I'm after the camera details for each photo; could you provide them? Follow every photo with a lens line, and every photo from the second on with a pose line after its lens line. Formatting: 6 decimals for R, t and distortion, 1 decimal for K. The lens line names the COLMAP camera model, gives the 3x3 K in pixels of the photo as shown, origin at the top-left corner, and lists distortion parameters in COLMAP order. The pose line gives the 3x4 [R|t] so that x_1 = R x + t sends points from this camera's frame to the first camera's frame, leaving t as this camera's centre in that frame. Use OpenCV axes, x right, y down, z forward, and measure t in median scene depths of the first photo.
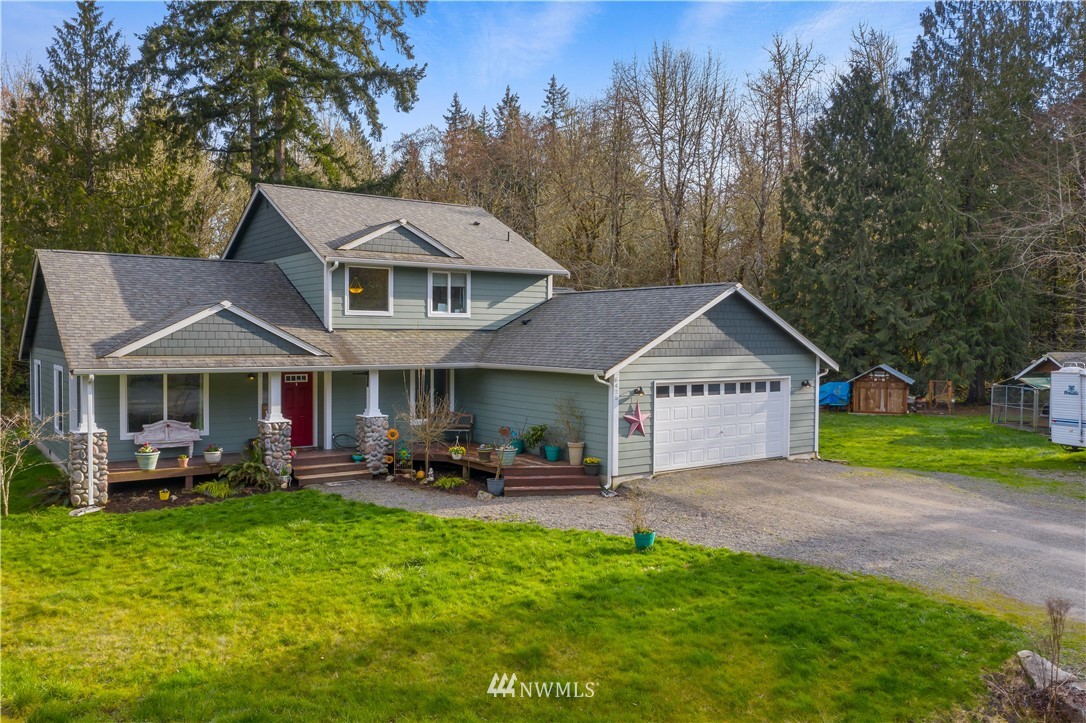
lens RADIAL K [[853.5, 0, 543.0], [0, 853.5, 361.5], [0, 0, 1]] dist [-0.016834, 0.002045]
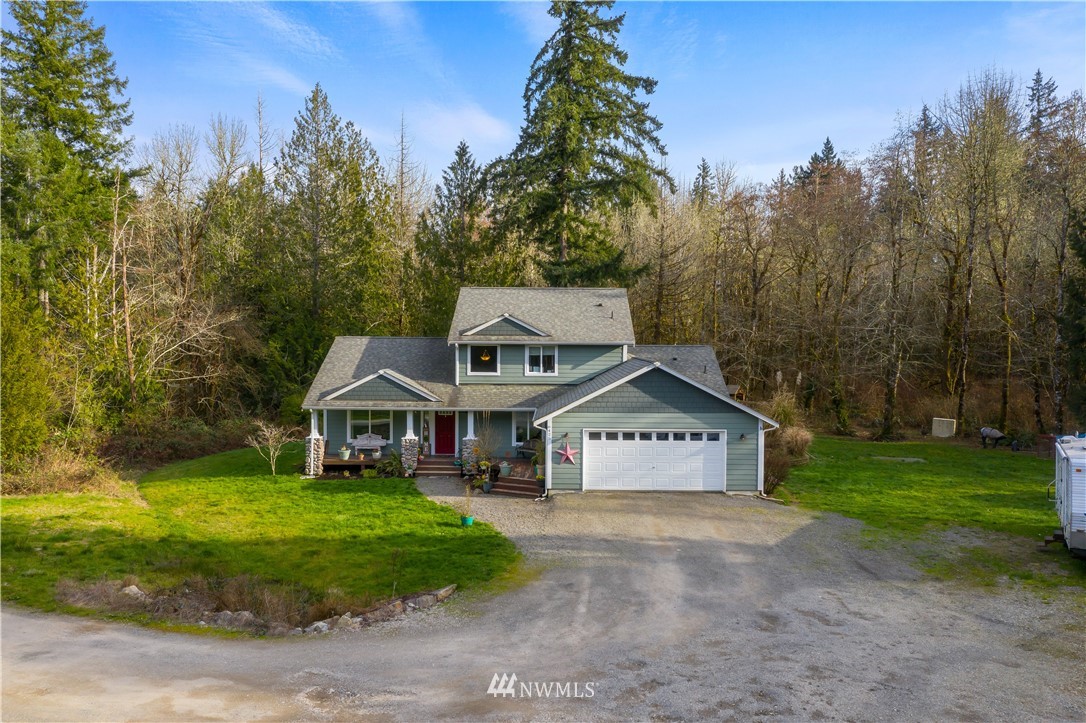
lens RADIAL K [[853.5, 0, 543.0], [0, 853.5, 361.5], [0, 0, 1]] dist [-0.016834, 0.002045]
pose [[0.799747, 0.014918, -0.600152, 0.871019], [-0.020161, 0.999795, -0.002014, -0.081626], [0.599999, 0.013711, 0.799883, -0.218030]]
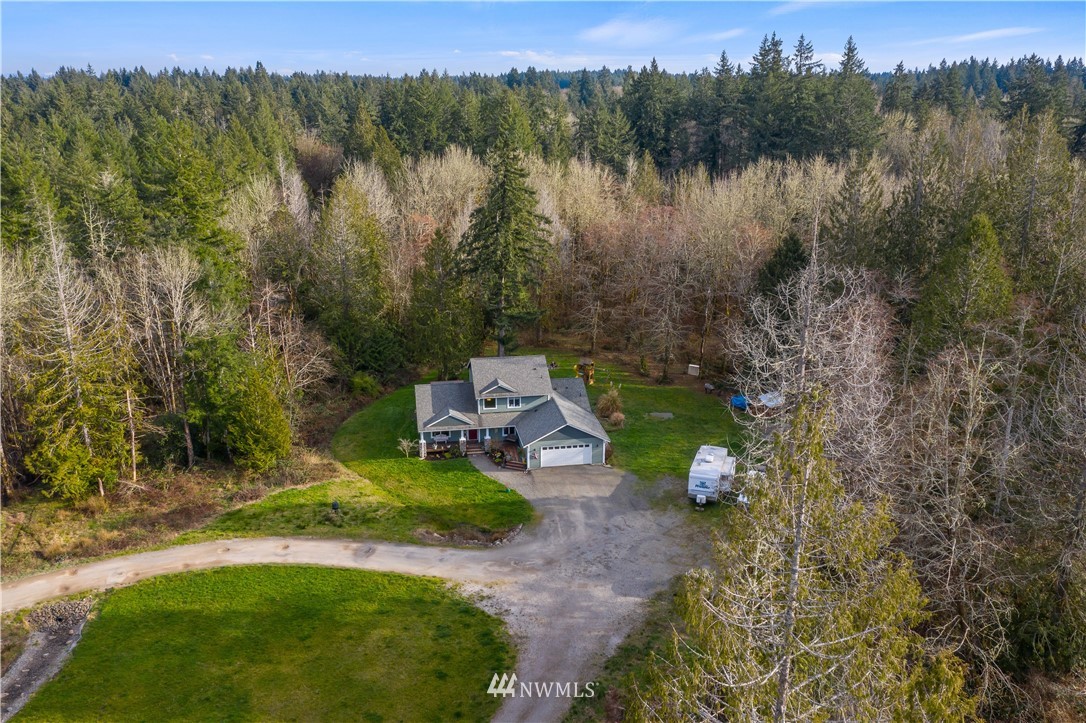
lens RADIAL K [[853.5, 0, 543.0], [0, 853.5, 361.5], [0, 0, 1]] dist [-0.016834, 0.002045]
pose [[0.898171, 0.128120, -0.420565, 1.620627], [-0.011627, 0.963184, 0.268591, -1.318285], [0.439493, -0.236351, 0.866593, -2.191309]]
